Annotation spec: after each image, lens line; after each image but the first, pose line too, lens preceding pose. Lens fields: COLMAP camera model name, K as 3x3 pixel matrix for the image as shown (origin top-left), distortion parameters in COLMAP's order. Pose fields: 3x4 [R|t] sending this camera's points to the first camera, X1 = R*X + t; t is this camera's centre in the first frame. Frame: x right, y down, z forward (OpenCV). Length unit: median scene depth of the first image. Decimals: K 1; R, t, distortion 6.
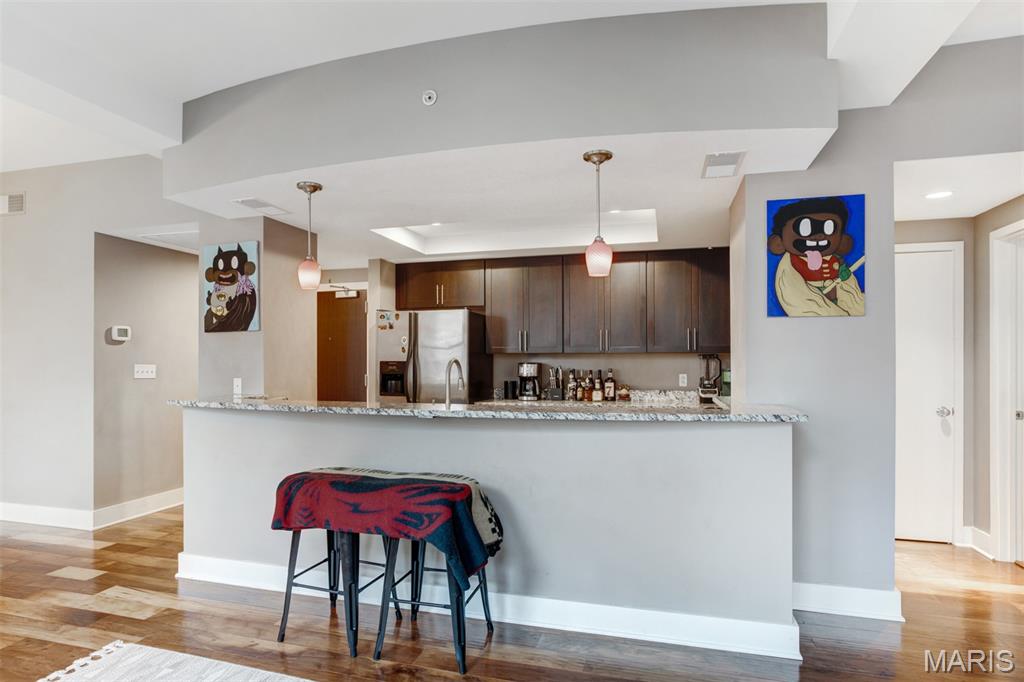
lens RADIAL K [[594.0, 0, 509.6], [0, 594.0, 358.7], [0, 0, 1]] dist [-0.039923, 0.029541]
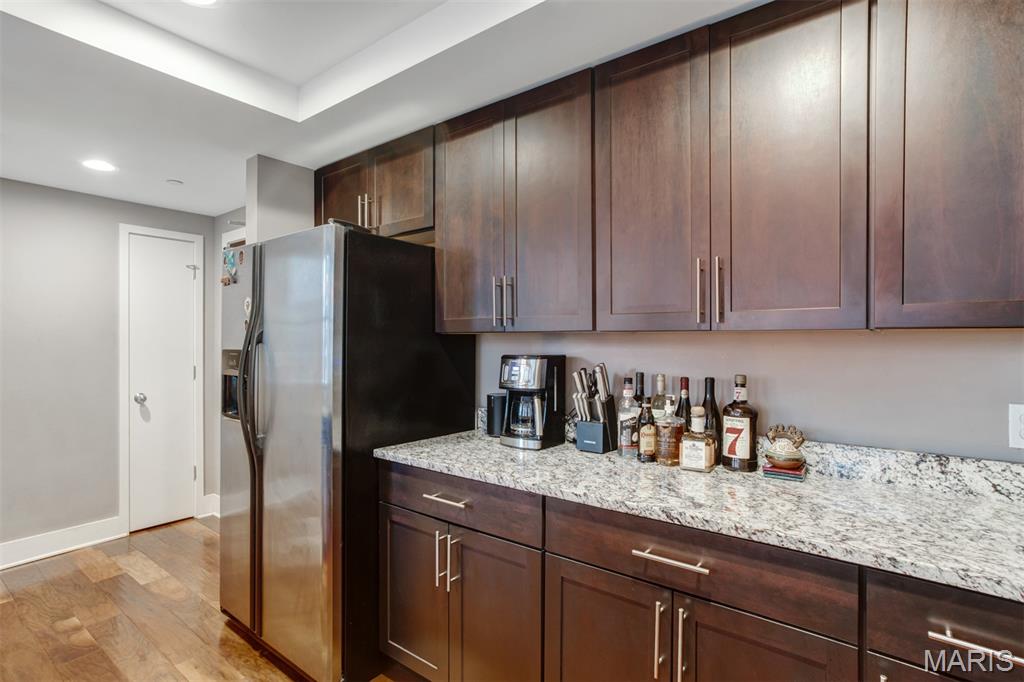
lens RADIAL K [[514.1, 0, 489.5], [0, 514.1, 342.7], [0, 0, 1]] dist [0.000894, 0.001145]
pose [[0.921159, 0.004152, -0.389165, 0.162584], [-0.004400, 0.999990, 0.000254, -0.002393], [0.389162, 0.001479, 0.921168, 0.713656]]
